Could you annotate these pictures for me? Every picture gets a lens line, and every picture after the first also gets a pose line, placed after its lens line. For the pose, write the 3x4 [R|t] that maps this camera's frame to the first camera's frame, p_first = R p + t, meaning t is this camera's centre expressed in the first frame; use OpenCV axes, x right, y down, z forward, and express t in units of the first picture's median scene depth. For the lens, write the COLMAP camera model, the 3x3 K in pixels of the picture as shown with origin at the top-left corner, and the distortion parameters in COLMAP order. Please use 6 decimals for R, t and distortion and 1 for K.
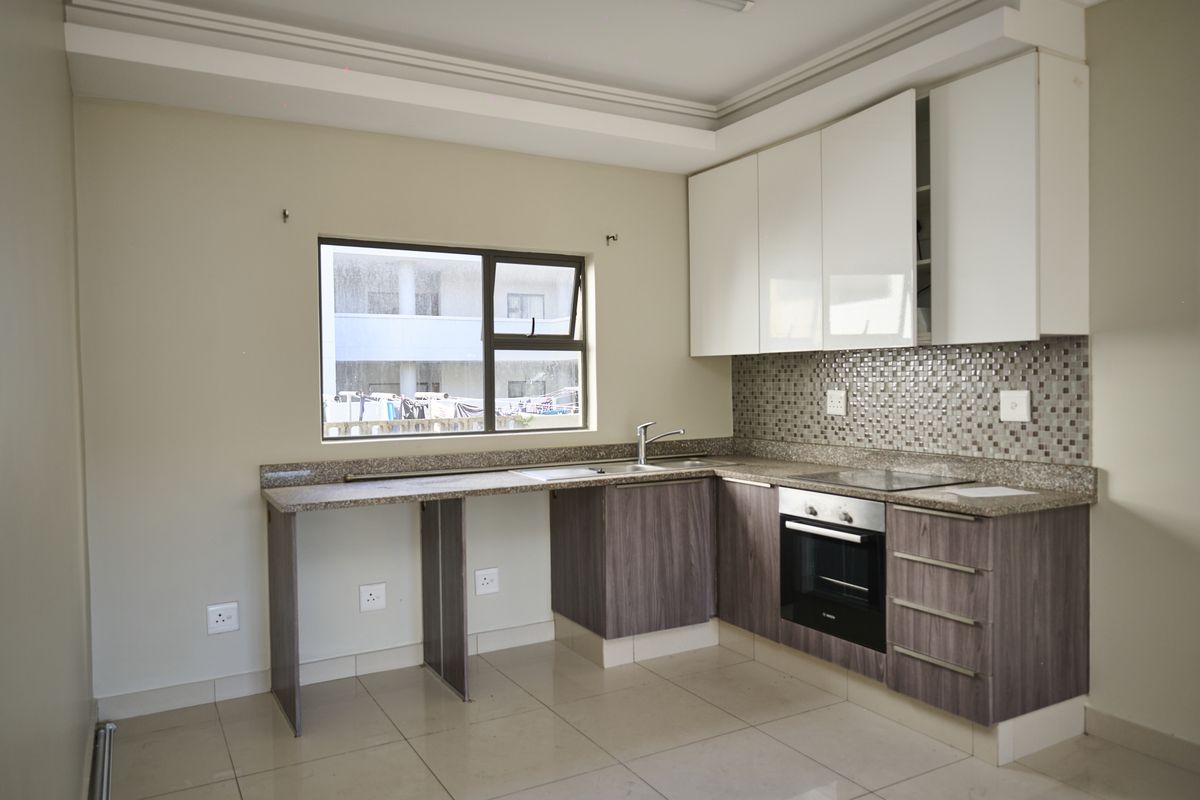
lens RADIAL K [[836.5, 0, 600.0], [0, 836.5, 400.0], [0, 0, 1]] dist [0.000282, 0.001612]
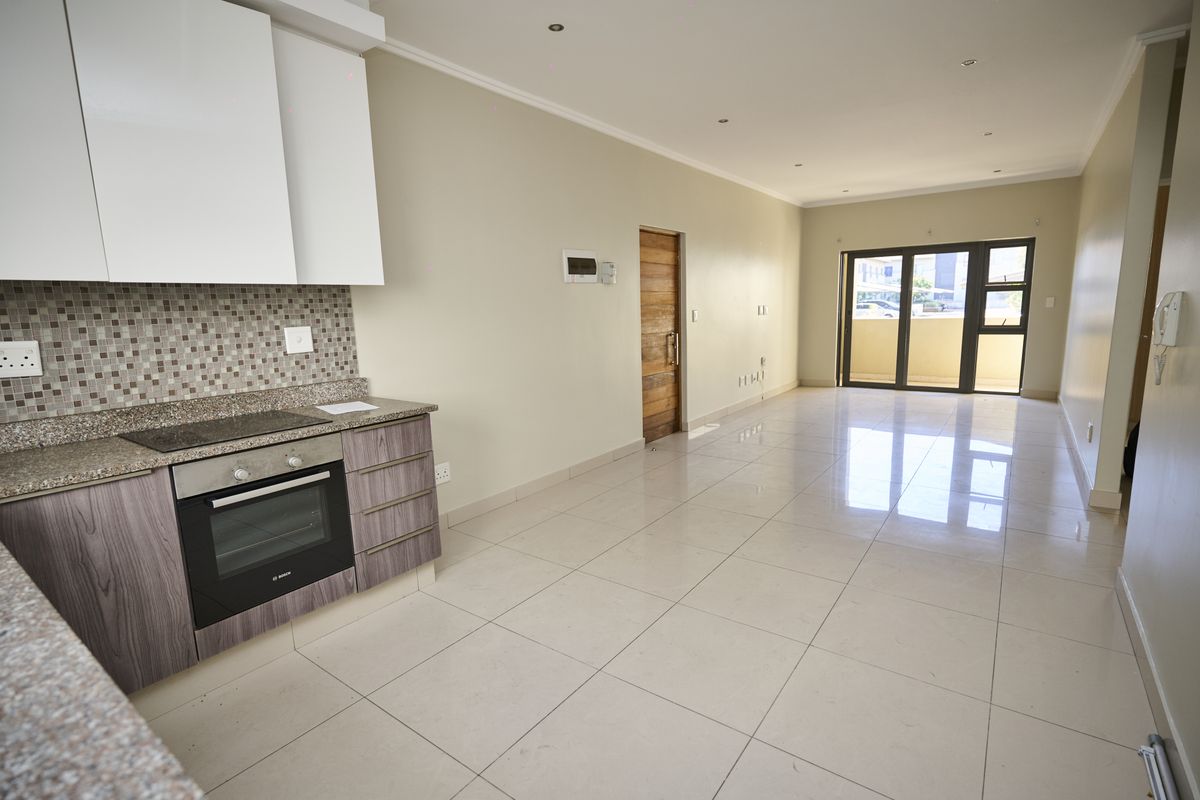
lens RADIAL K [[569.1, 0, 600.0], [0, 569.1, 400.0], [0, 0, 1]] dist [-0.001790, -0.000225]
pose [[-0.409678, -0.123734, 0.903800, -0.396739], [0.055922, 0.985488, 0.160266, -0.013259], [-0.910514, 0.116200, -0.396814, 0.872114]]
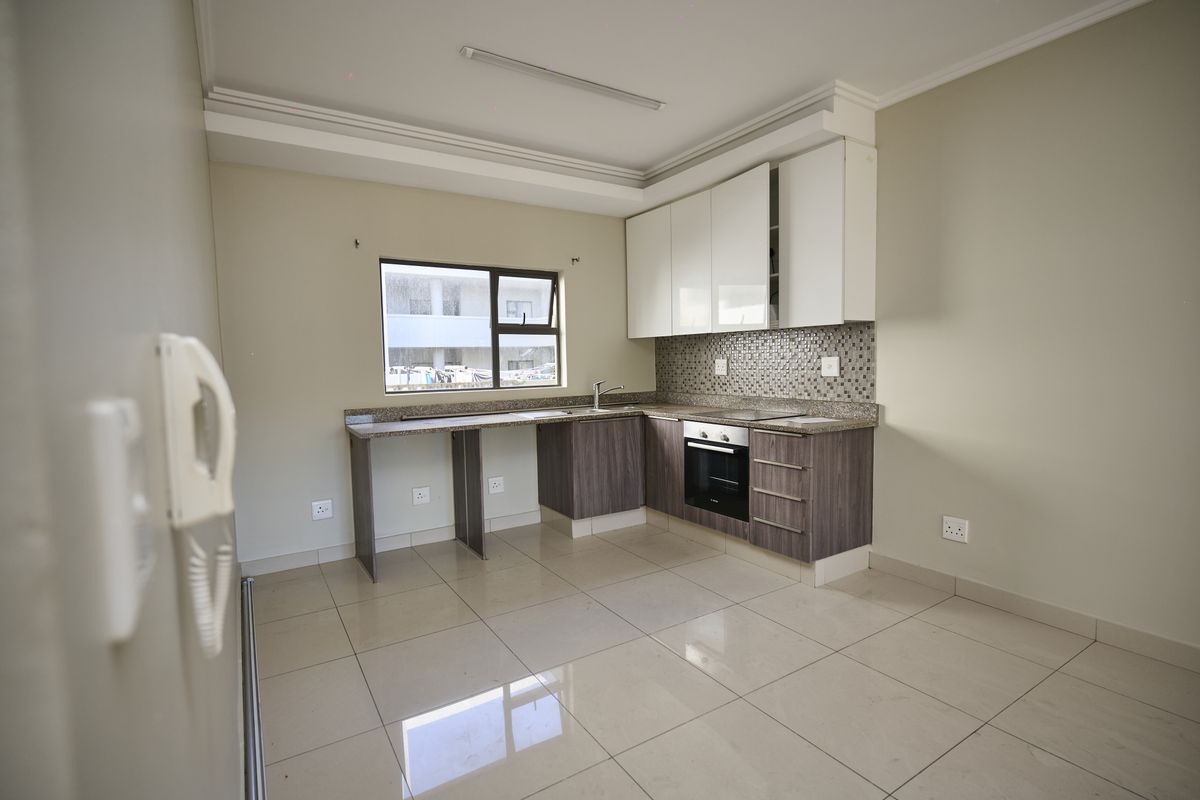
lens RADIAL K [[569.1, 0, 600.0], [0, 569.1, 400.0], [0, 0, 1]] dist [-0.001790, -0.000225]
pose [[0.998676, -0.009262, 0.050596, 0.004618], [0.006981, 0.998960, 0.045068, 0.017087], [-0.050961, -0.044655, 0.997702, -0.051931]]
